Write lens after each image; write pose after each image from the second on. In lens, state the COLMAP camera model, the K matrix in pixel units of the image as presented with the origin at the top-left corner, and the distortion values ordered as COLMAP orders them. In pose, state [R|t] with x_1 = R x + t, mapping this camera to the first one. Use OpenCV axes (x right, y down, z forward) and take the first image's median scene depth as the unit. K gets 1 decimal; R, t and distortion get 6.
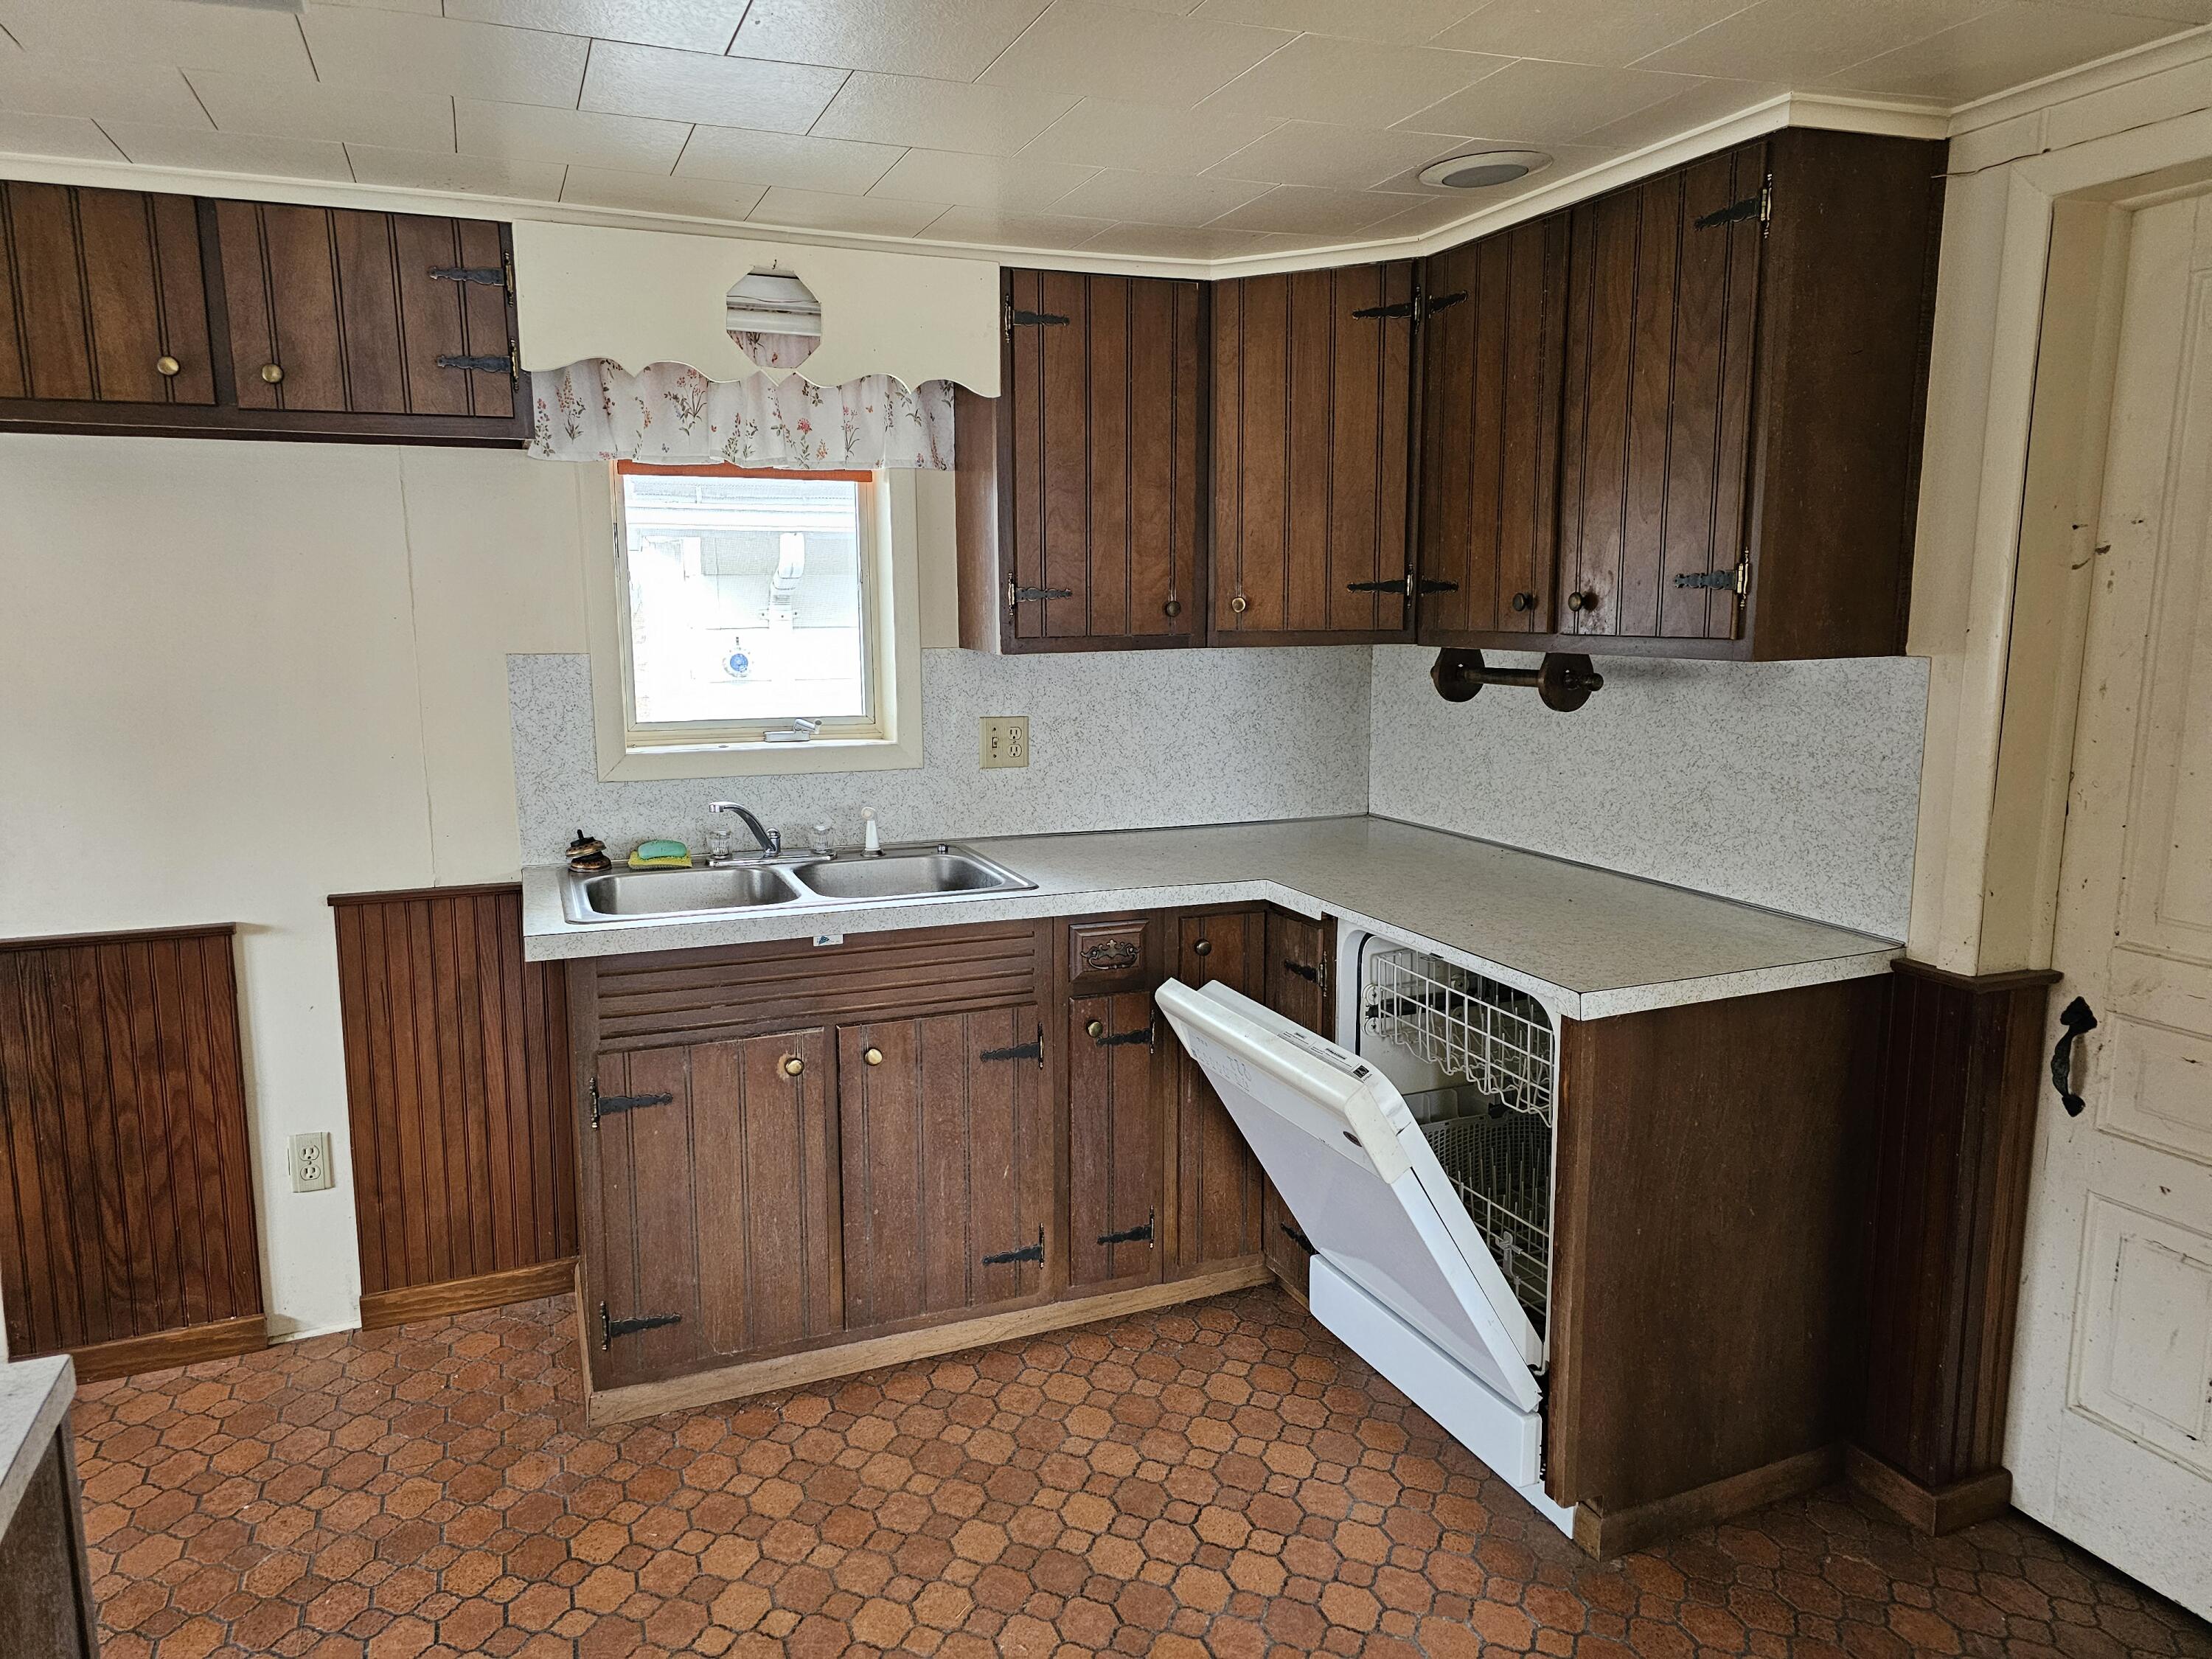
lens RADIAL K [[1485.8, 0, 1106.0], [0, 1485.8, 829.5], [0, 0, 1]] dist [0.047288, -0.029846]
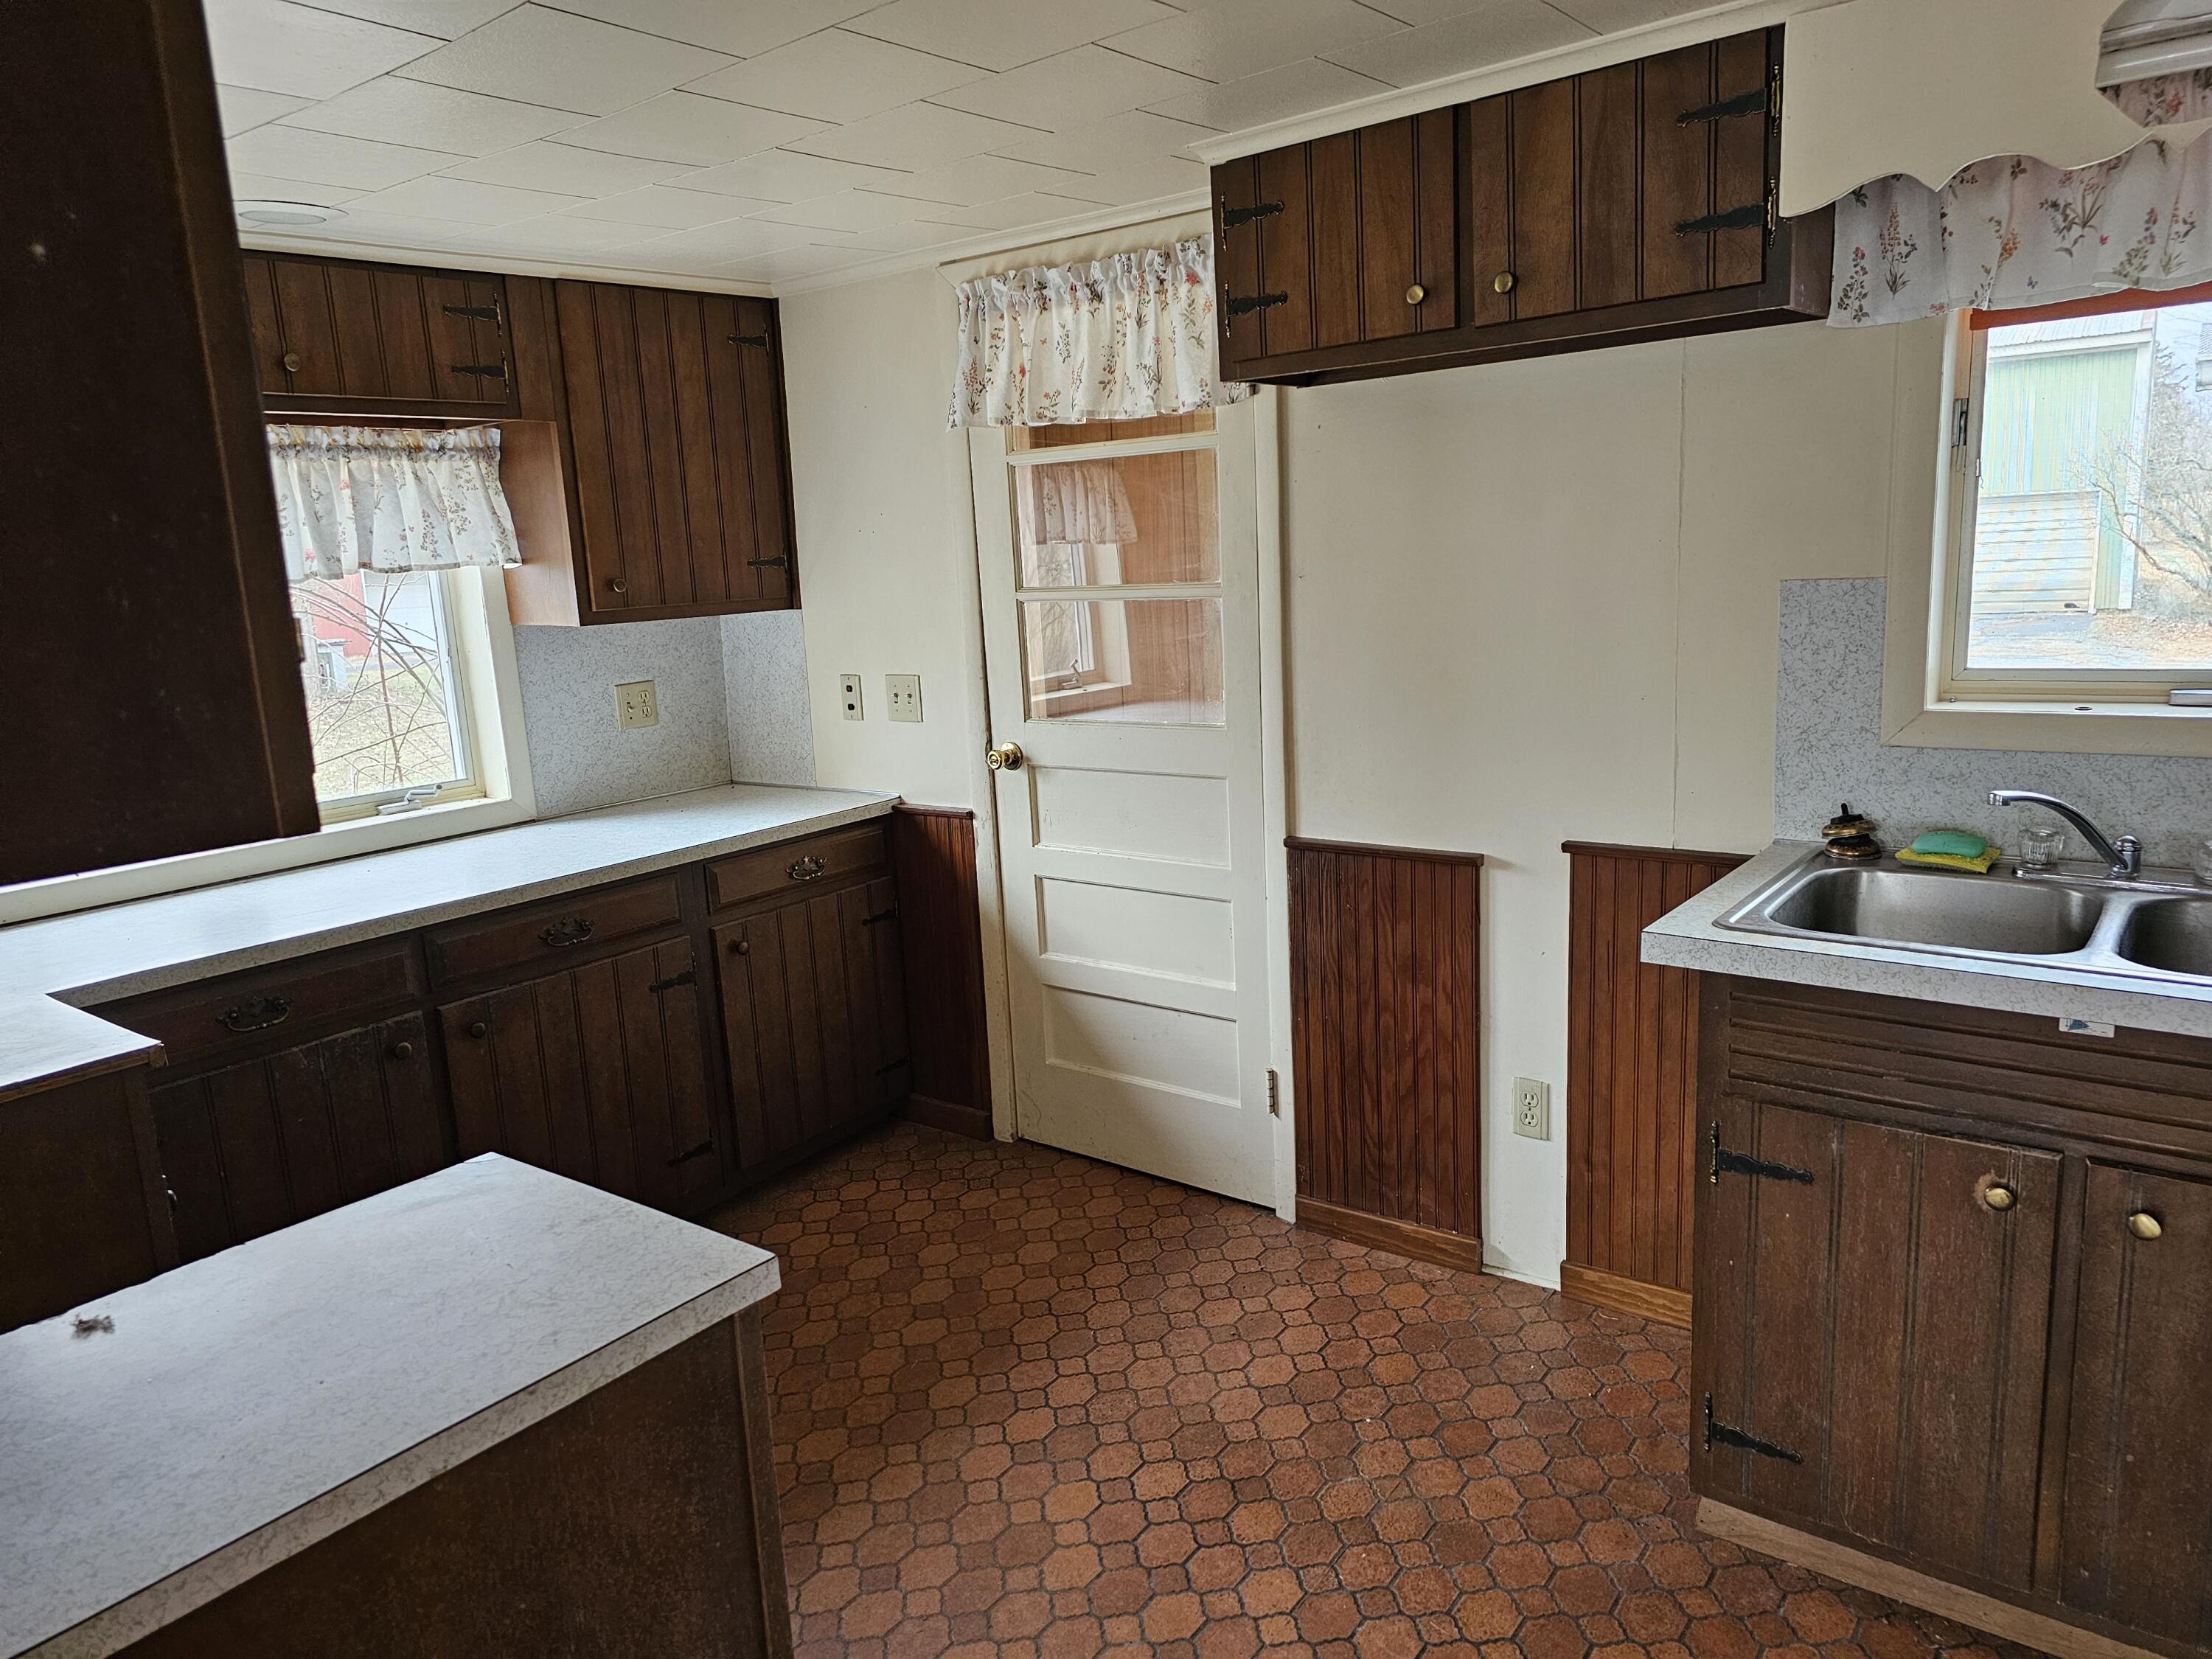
lens RADIAL K [[1485.8, 0, 1106.0], [0, 1485.8, 829.5], [0, 0, 1]] dist [0.047288, -0.029846]
pose [[0.499724, 0.141954, -0.854474, 0.141750], [-0.085392, 0.989748, 0.114487, -0.047239], [0.861965, 0.015753, 0.506722, 0.286147]]
